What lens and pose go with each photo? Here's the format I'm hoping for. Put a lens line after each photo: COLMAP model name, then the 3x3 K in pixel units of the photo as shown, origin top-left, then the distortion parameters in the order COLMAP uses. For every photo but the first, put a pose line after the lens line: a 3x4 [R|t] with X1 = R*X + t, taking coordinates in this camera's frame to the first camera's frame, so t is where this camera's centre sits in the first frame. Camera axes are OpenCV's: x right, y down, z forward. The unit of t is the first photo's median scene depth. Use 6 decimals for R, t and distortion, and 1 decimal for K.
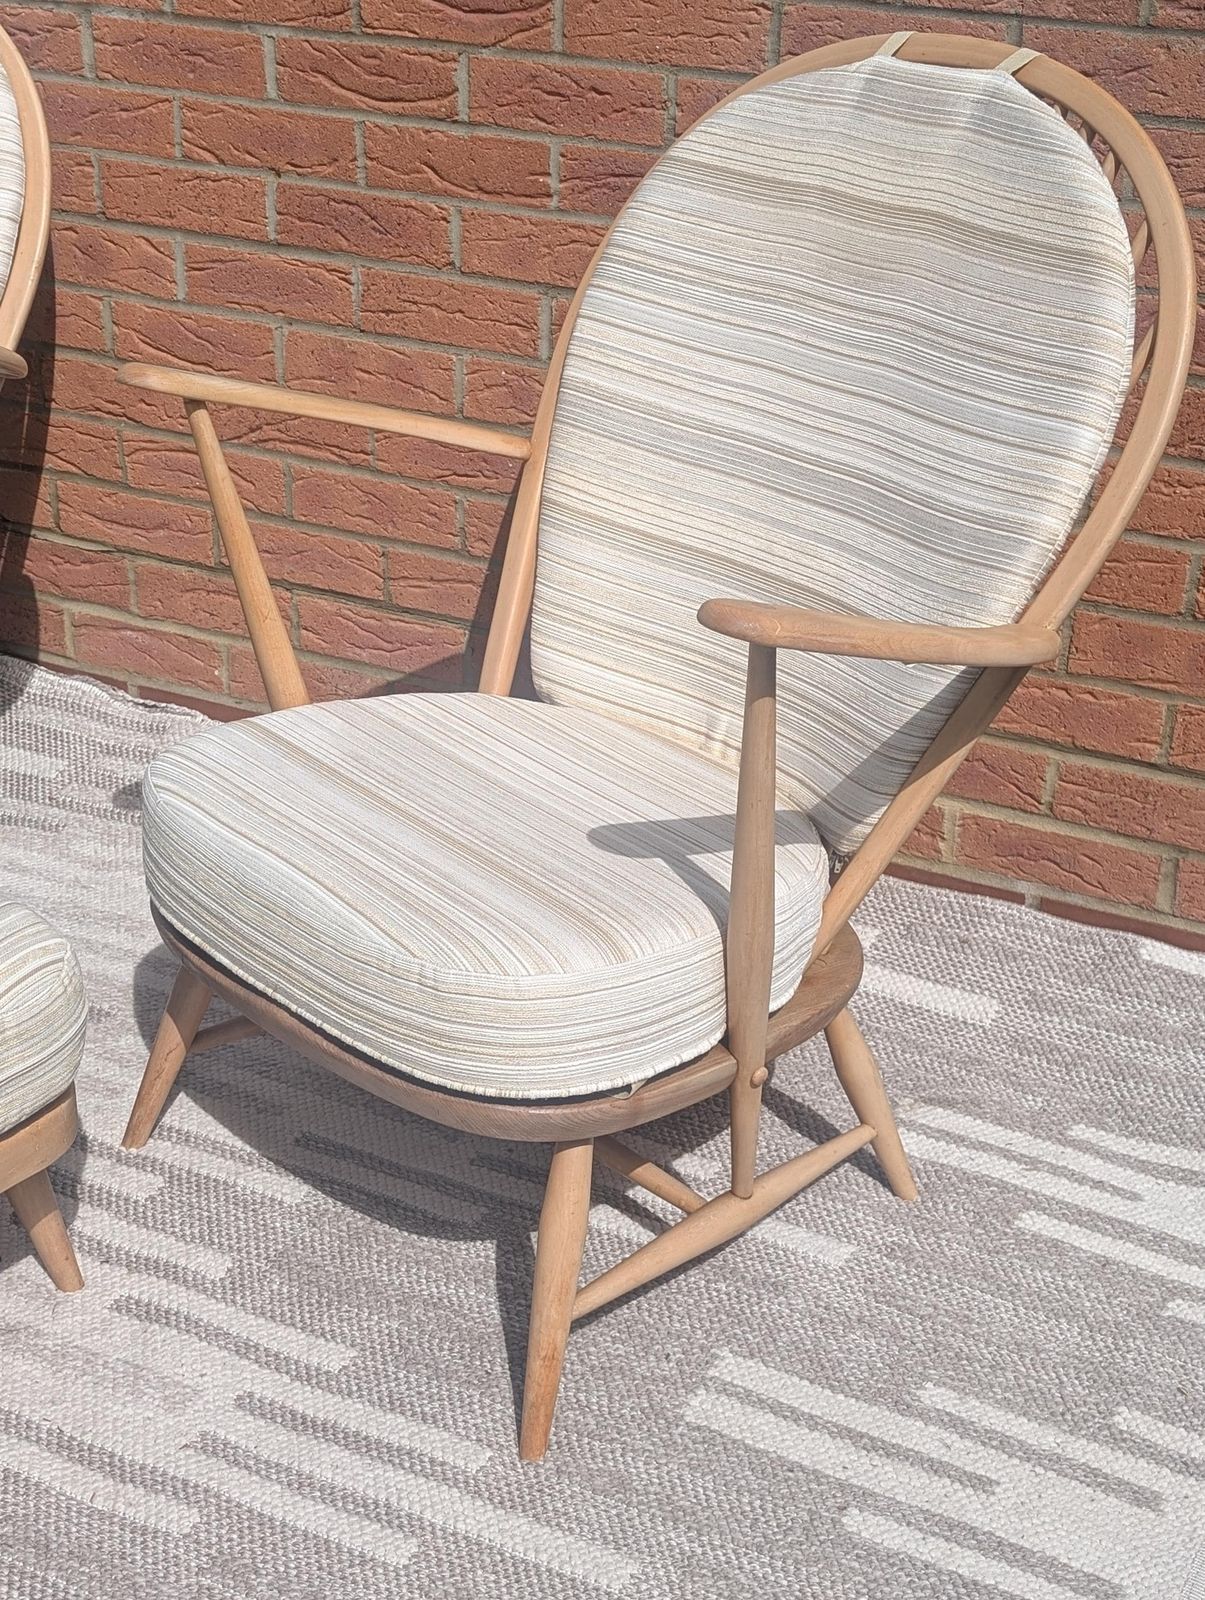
lens RADIAL K [[2298.8, 0, 609.3], [0, 2298.8, 823.2], [0, 0, 1]] dist [0.000008, 0.000000]
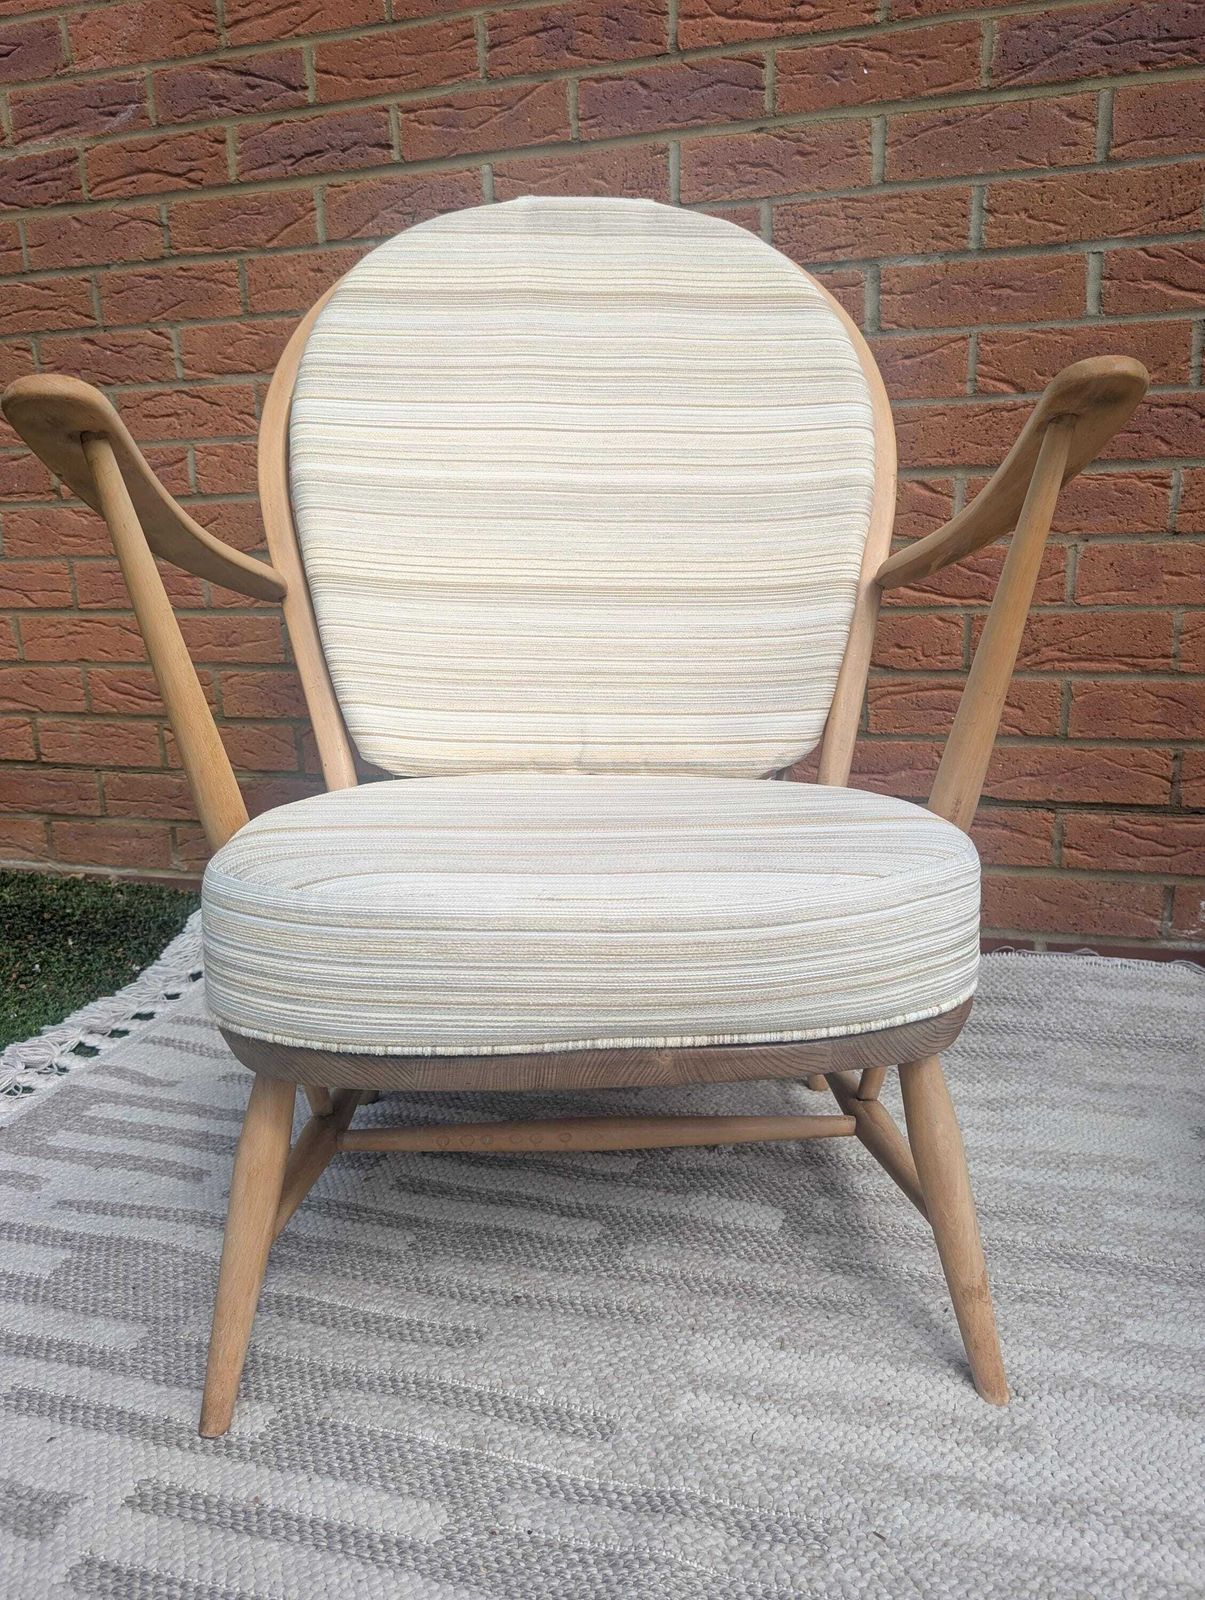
lens RADIAL K [[1197.7, 0, 614.2], [0, 1197.7, 801.1], [0, 0, 1]] dist [0.017923, -0.018398]
pose [[0.986691, -0.093035, 0.133361, -0.491942], [0.120460, 0.969121, -0.215161, -0.015445], [-0.109225, 0.228362, 0.967430, 0.603929]]
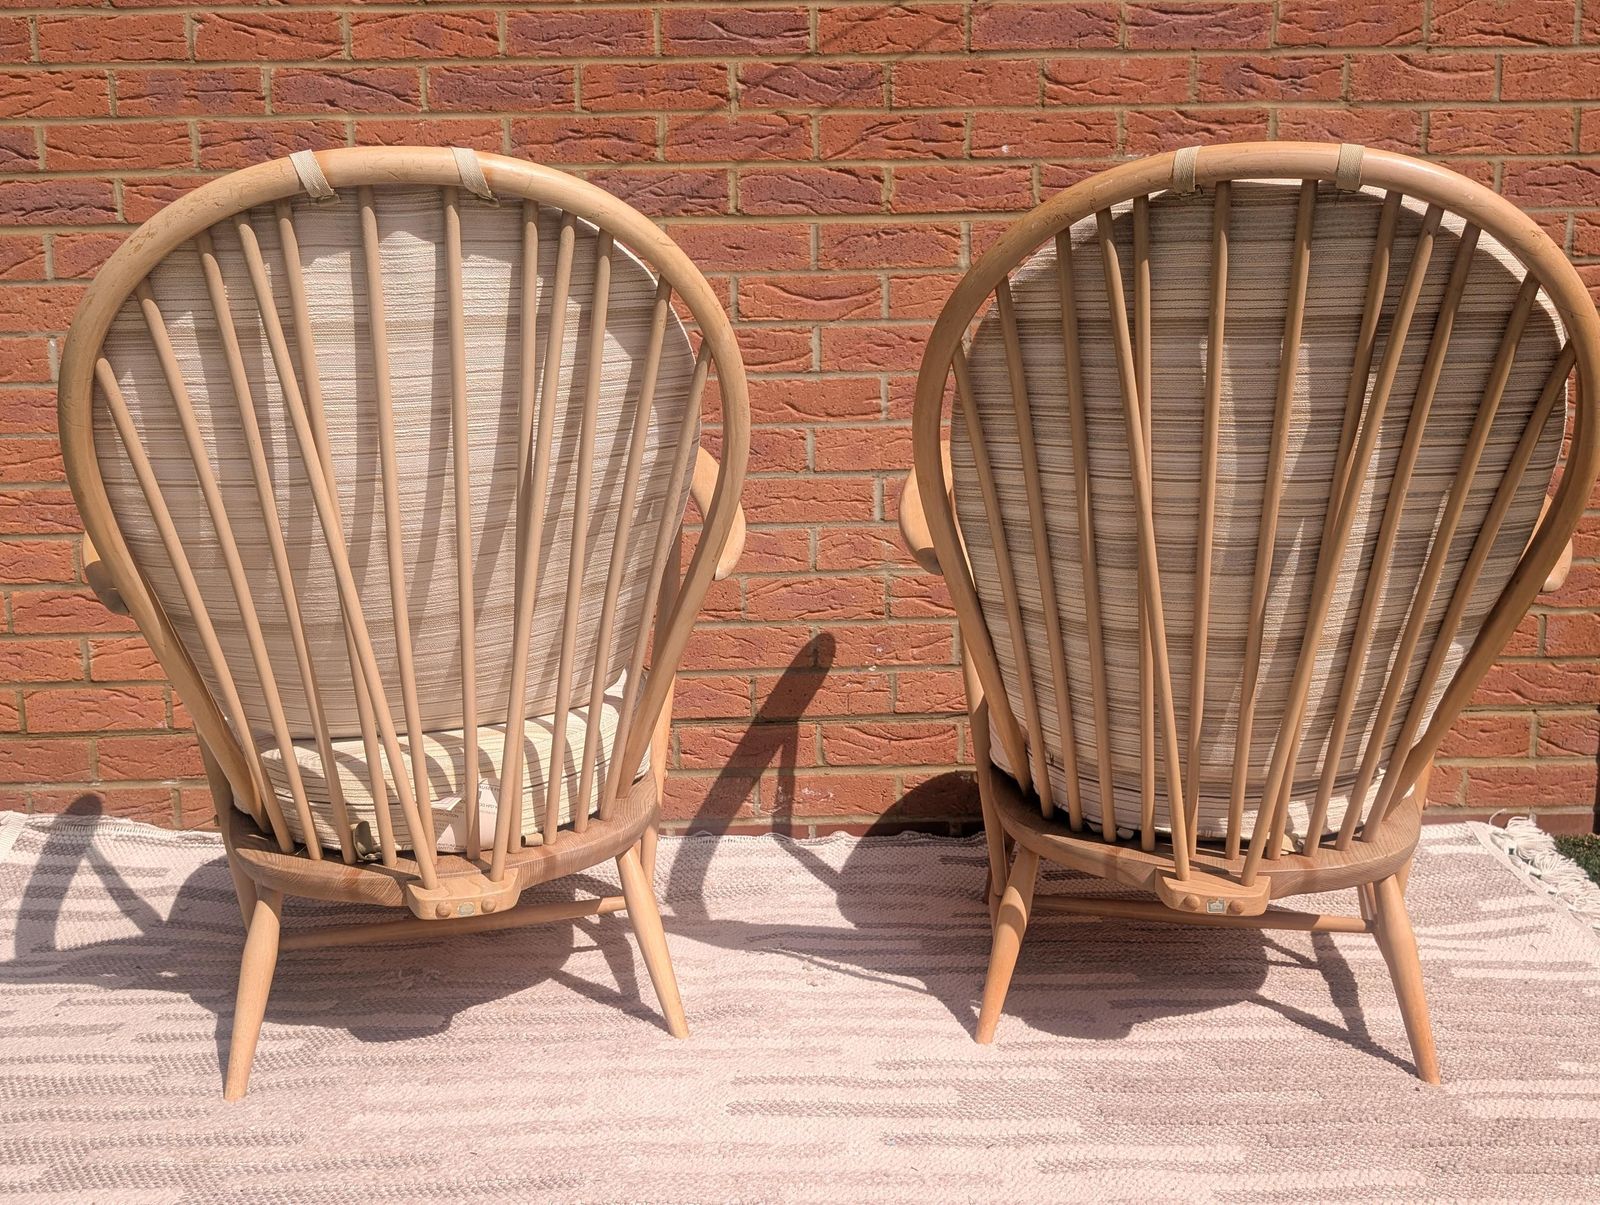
lens RADIAL K [[1356.5, 0, 792.4], [0, 1356.5, 623.2], [0, 0, 1]] dist [0.012278, -0.015975]
pose [[0.898070, -0.102389, 0.427770, -0.501988], [0.233764, 0.934917, -0.266993, 0.089373], [-0.372592, 0.339775, 0.863555, 0.307550]]
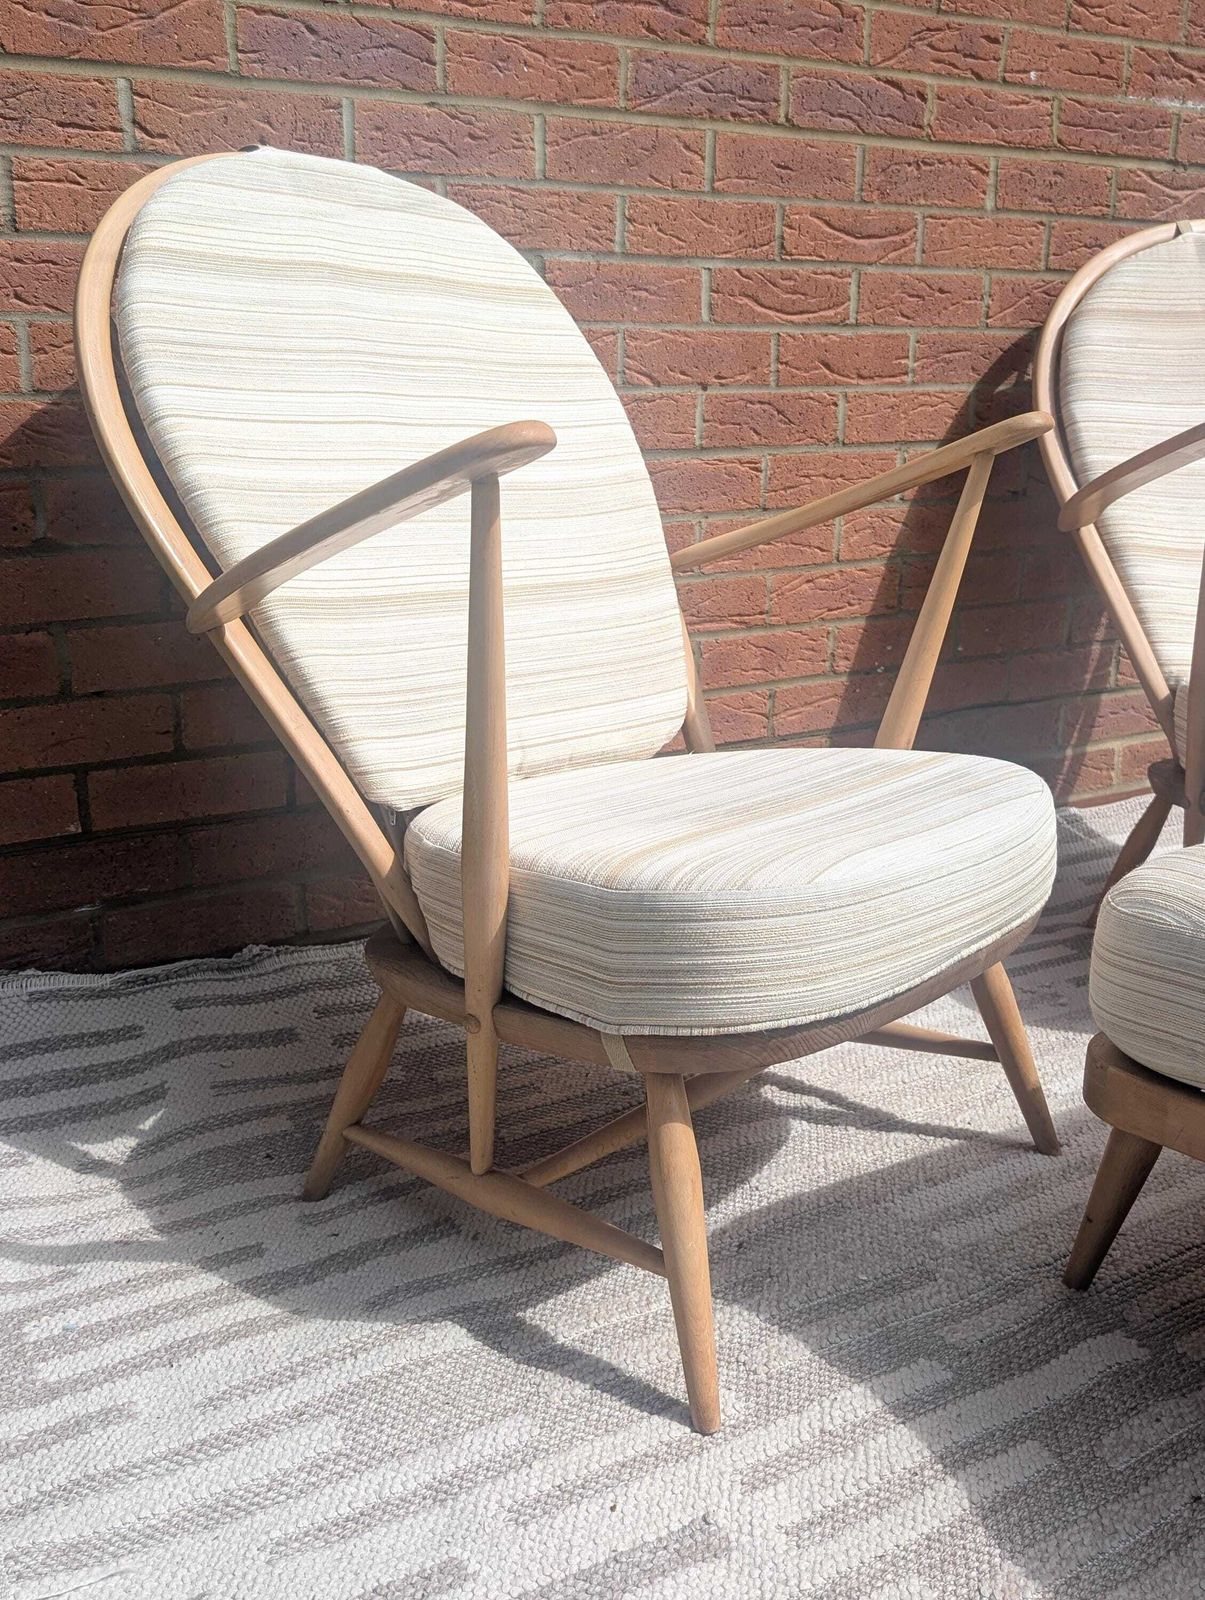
lens RADIAL K [[1538.1, 0, 595.4], [0, 1538.1, 826.1], [0, 0, 1]] dist [0.001928, 0.000000]
pose [[0.567092, -0.259063, 0.781853, -0.946225], [0.389706, 0.920667, 0.022397, -0.126887], [-0.725628, 0.291991, 0.623061, 0.682077]]
